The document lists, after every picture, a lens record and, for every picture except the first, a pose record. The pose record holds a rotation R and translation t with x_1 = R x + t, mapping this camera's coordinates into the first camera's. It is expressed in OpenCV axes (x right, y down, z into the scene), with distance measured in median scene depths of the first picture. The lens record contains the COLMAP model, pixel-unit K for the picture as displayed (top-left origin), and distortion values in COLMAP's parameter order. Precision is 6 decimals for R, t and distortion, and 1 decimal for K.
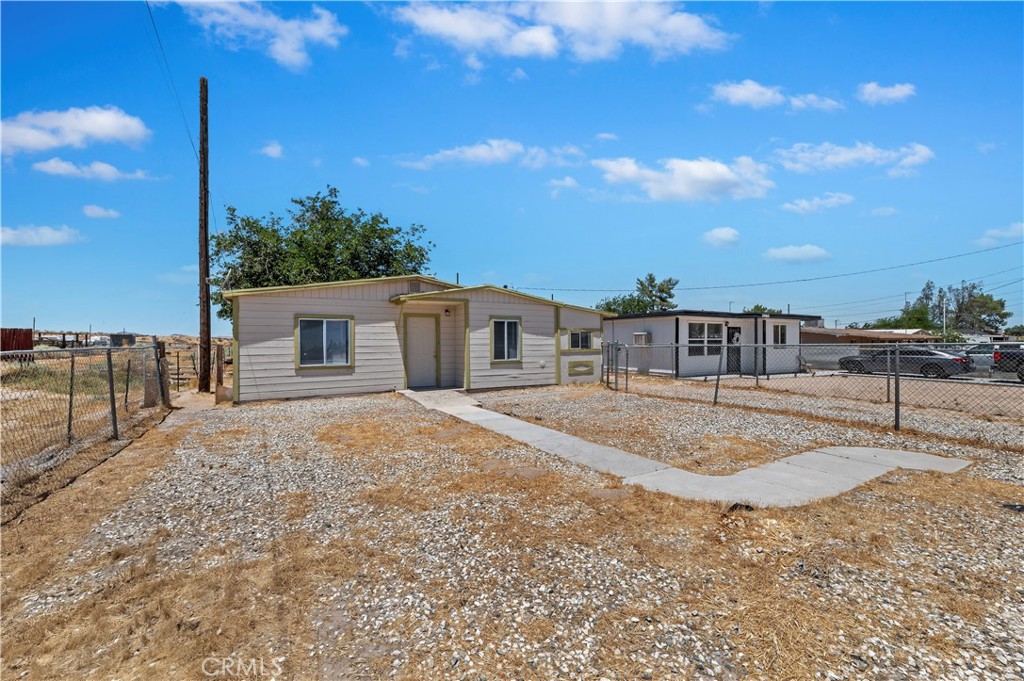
lens RADIAL K [[416.7, 0, 550.0], [0, 416.7, 346.9], [0, 0, 1]] dist [-0.000467, 0.000025]
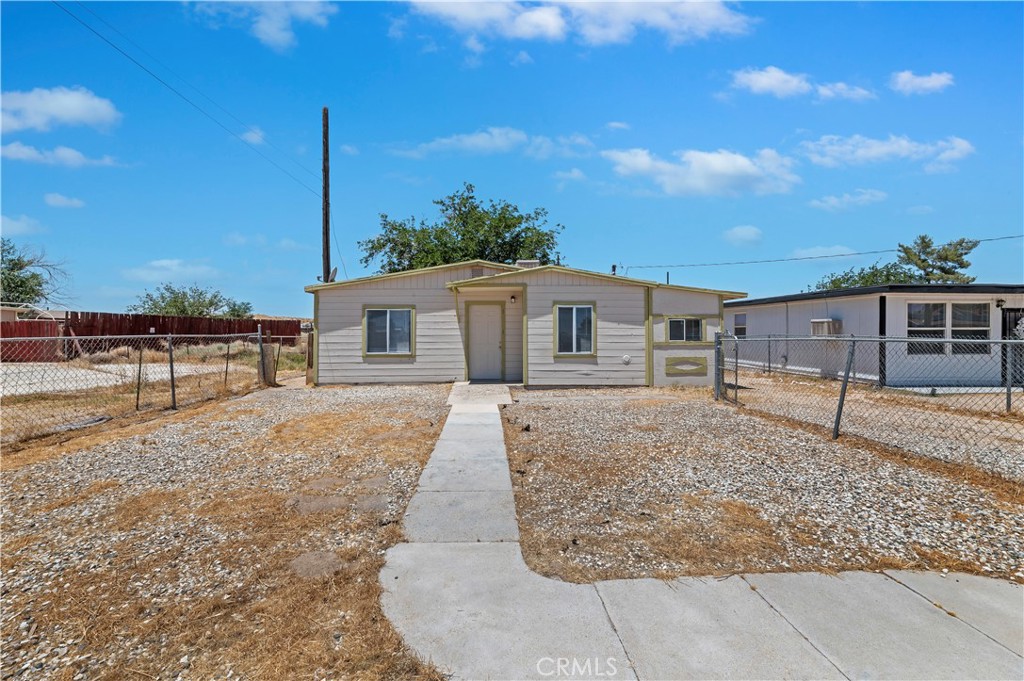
lens RADIAL K [[440.9, 0, 523.7], [0, 440.9, 330.3], [0, 0, 1]] dist [-0.001372, -0.000053]
pose [[0.869559, 0.003454, -0.493818, 0.246015], [-0.009731, 0.999901, -0.010142, -0.004891], [0.493734, 0.013624, 0.869506, 0.175241]]
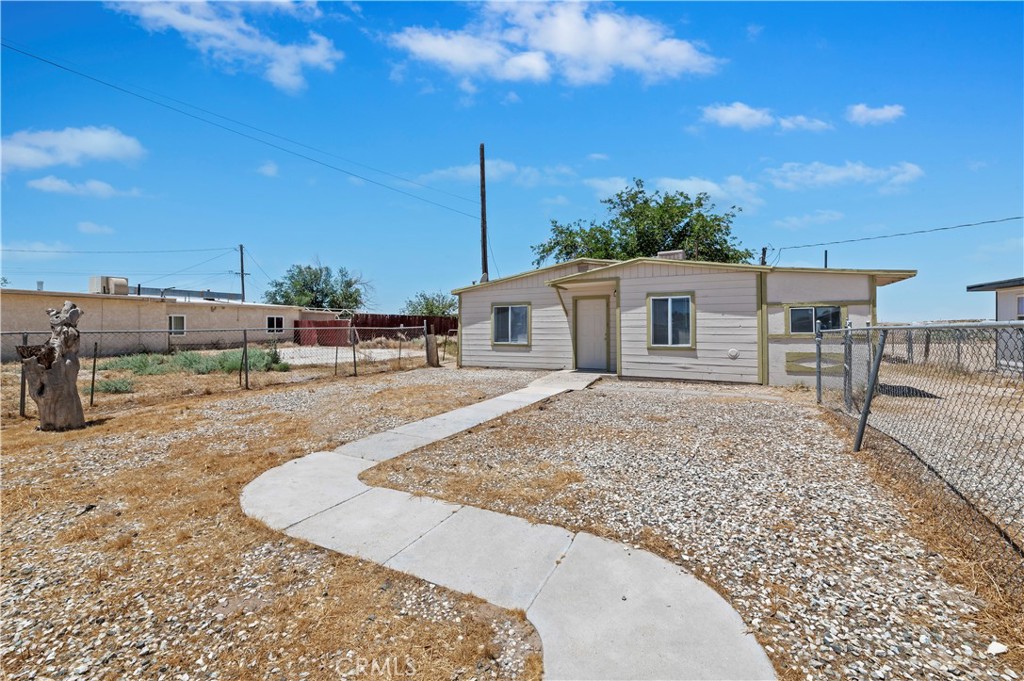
lens RADIAL K [[436.9, 0, 512.0], [0, 436.9, 326.6], [0, 0, 1]] dist [-0.000873, -0.000037]
pose [[0.486668, 0.000360, -0.873587, 0.495452], [-0.006600, 0.999973, -0.003265, -0.000892], [0.873562, 0.007354, 0.486657, 0.310998]]
